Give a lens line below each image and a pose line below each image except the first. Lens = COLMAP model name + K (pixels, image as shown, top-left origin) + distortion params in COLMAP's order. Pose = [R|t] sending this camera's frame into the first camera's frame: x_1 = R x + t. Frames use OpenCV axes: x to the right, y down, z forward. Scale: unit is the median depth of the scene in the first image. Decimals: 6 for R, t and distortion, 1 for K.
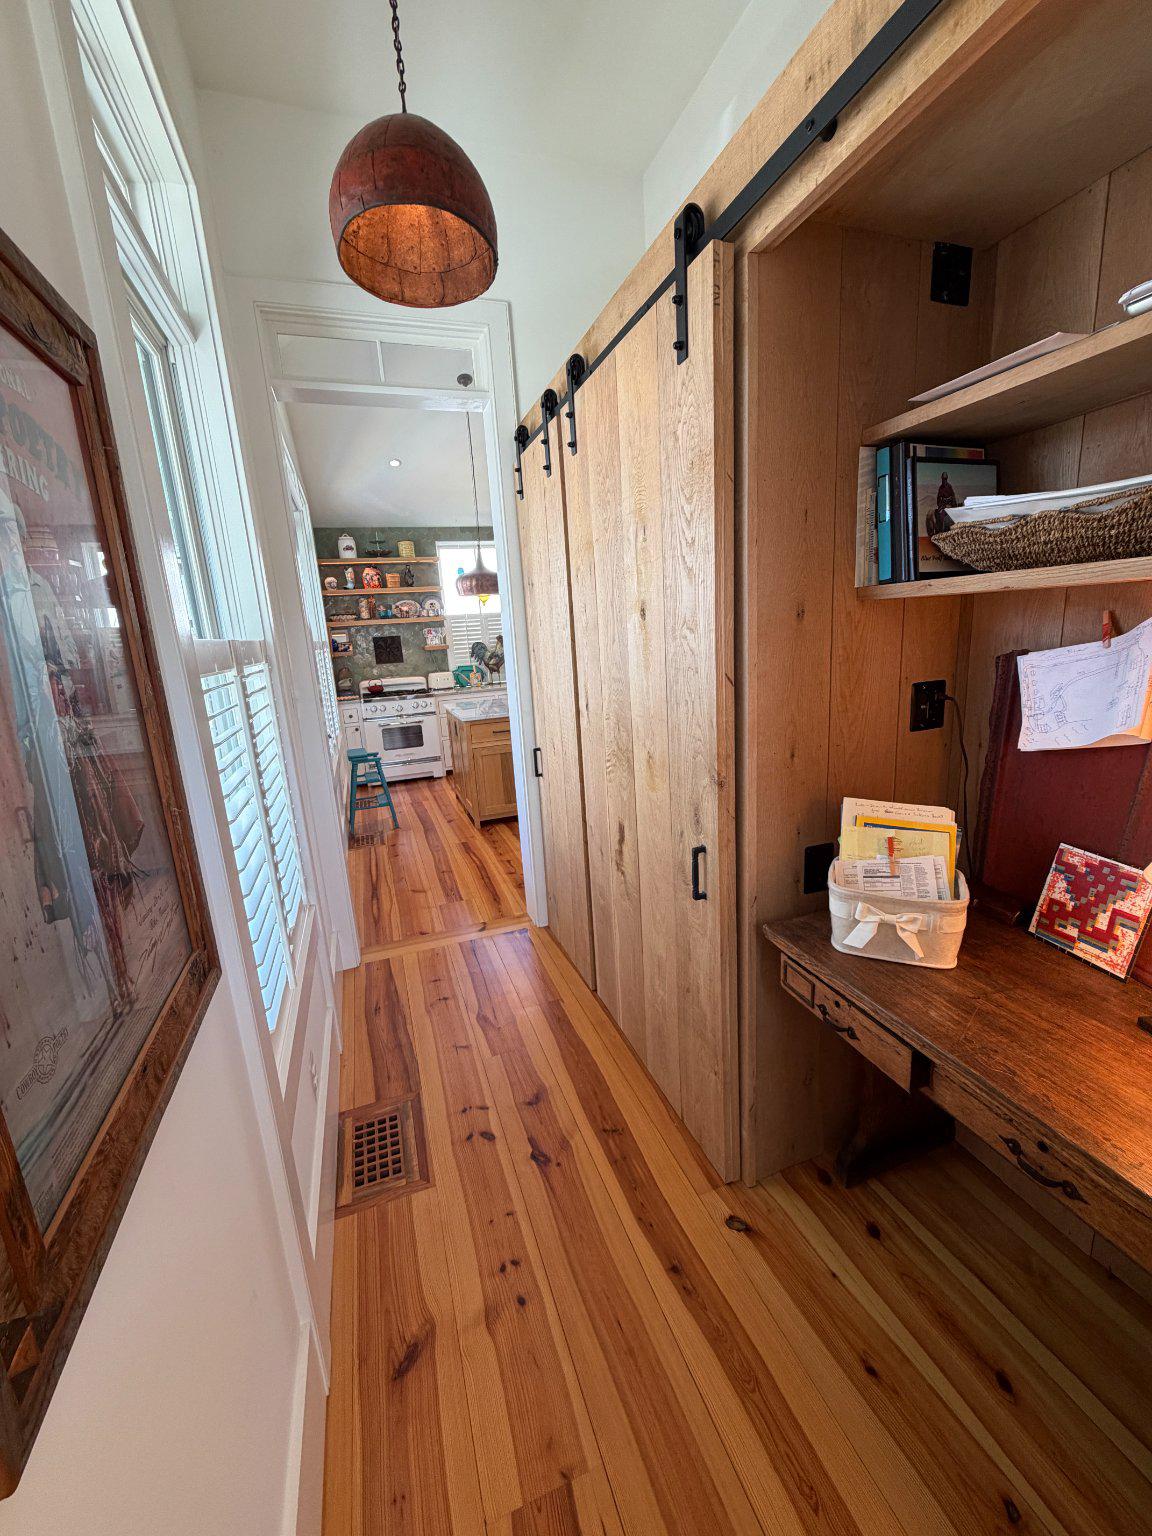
lens RADIAL K [[608.6, 0, 580.8], [0, 608.6, 761.5], [0, 0, 1]] dist [-0.000593, -0.000098]
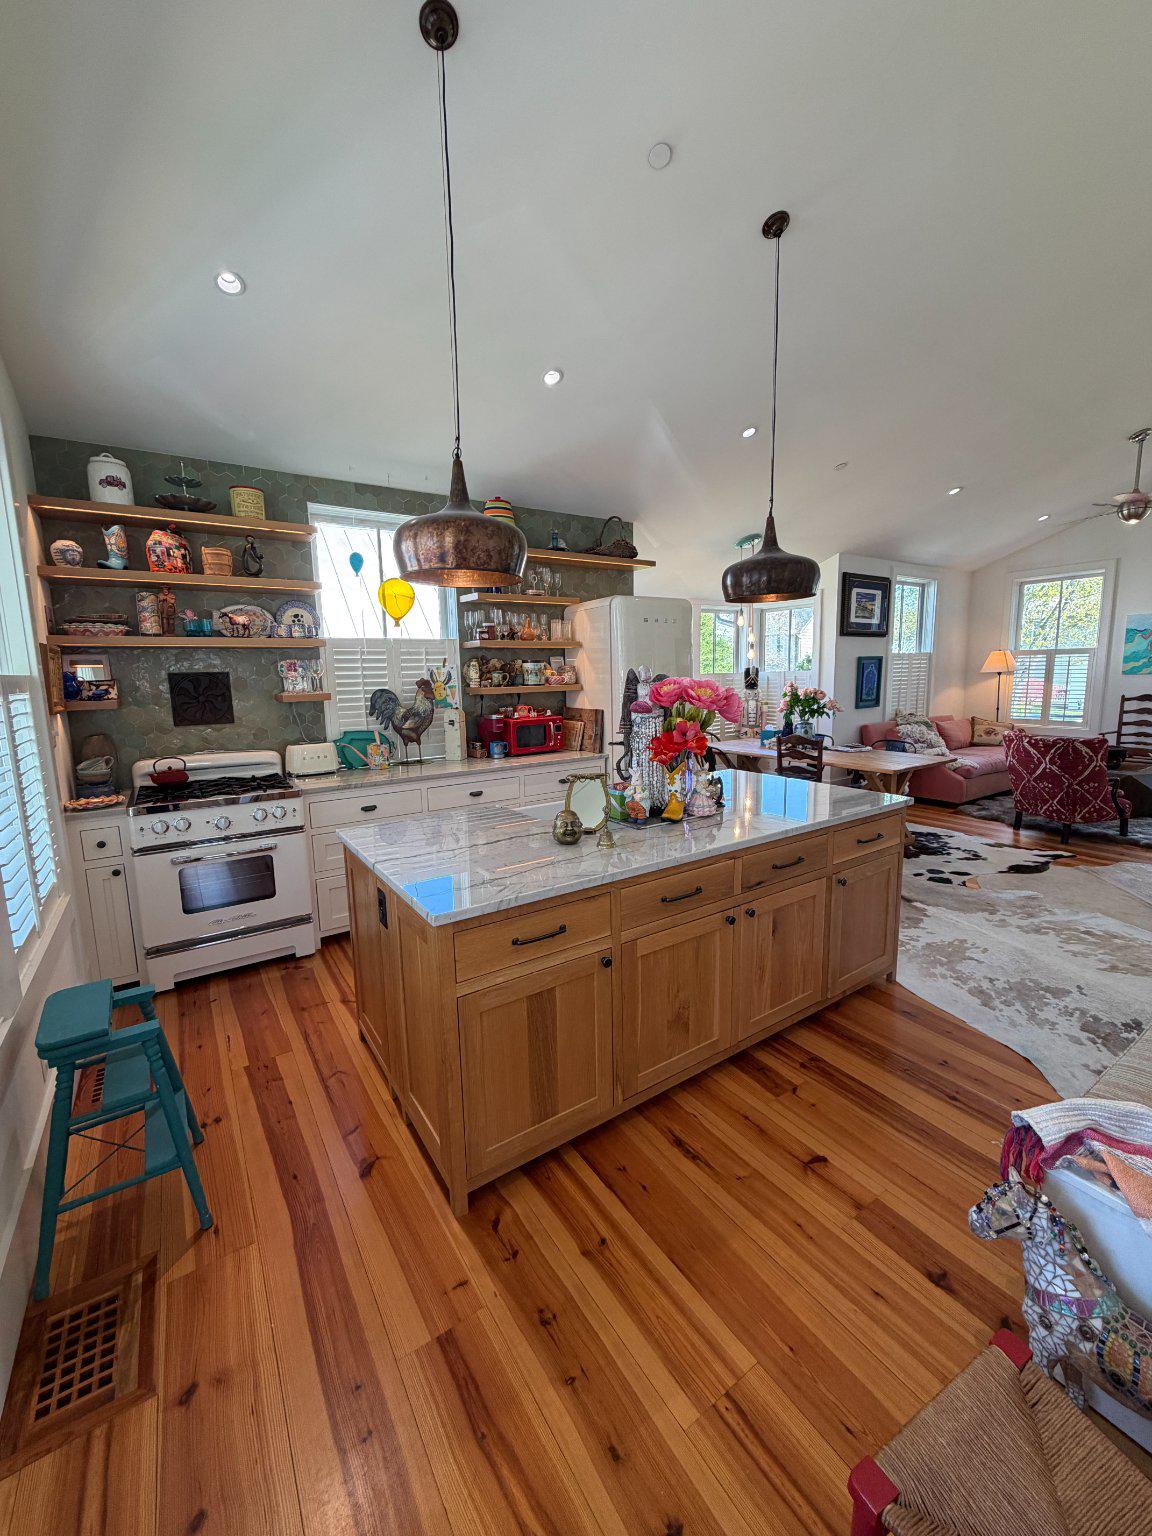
lens RADIAL K [[608.6, 0, 578.8], [0, 608.6, 761.8], [0, 0, 1]] dist [-0.000593, -0.000098]
pose [[0.970155, 0.006026, 0.242409, -0.139221], [0.013499, 0.996799, -0.078806, -0.090026], [-0.242108, 0.079727, 0.966968, 0.454657]]
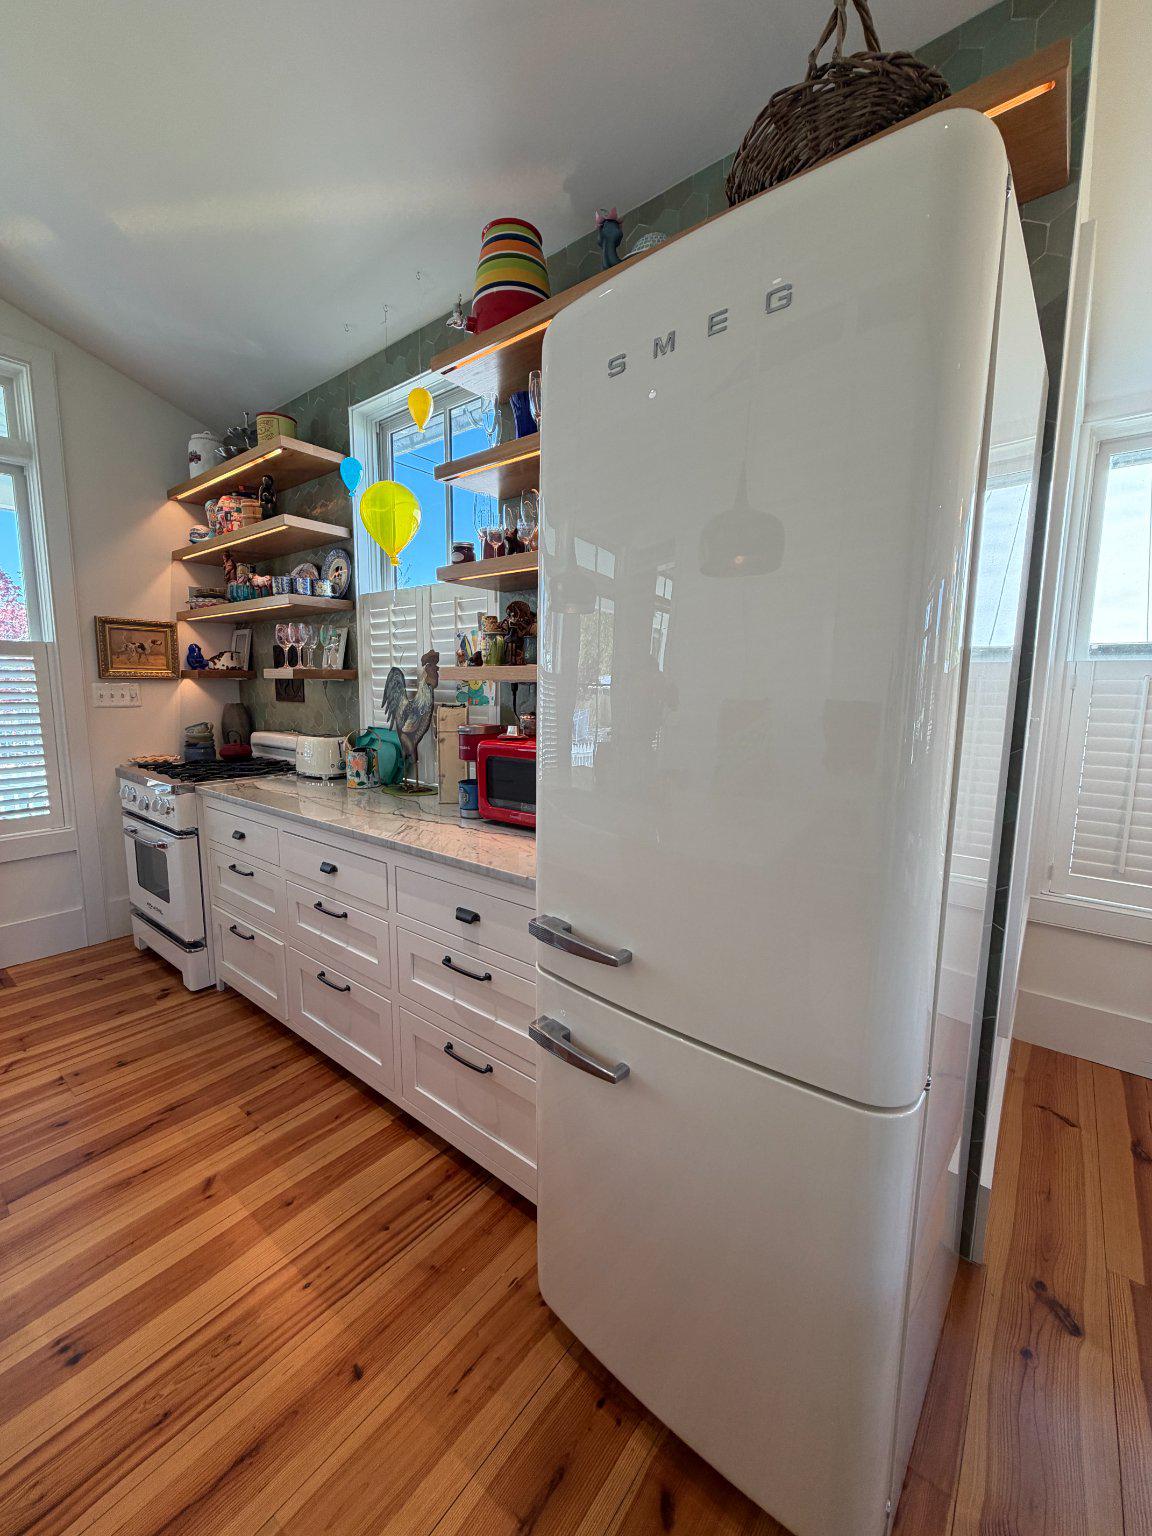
lens RADIAL K [[608.6, 0, 574.2], [0, 608.6, 758.1], [0, 0, 1]] dist [-0.000593, -0.000098]
pose [[0.521714, 0.173556, -0.835280, 0.210961], [-0.219307, 0.973469, 0.065291, -0.205882], [0.824451, 0.149119, 0.545935, 0.970396]]
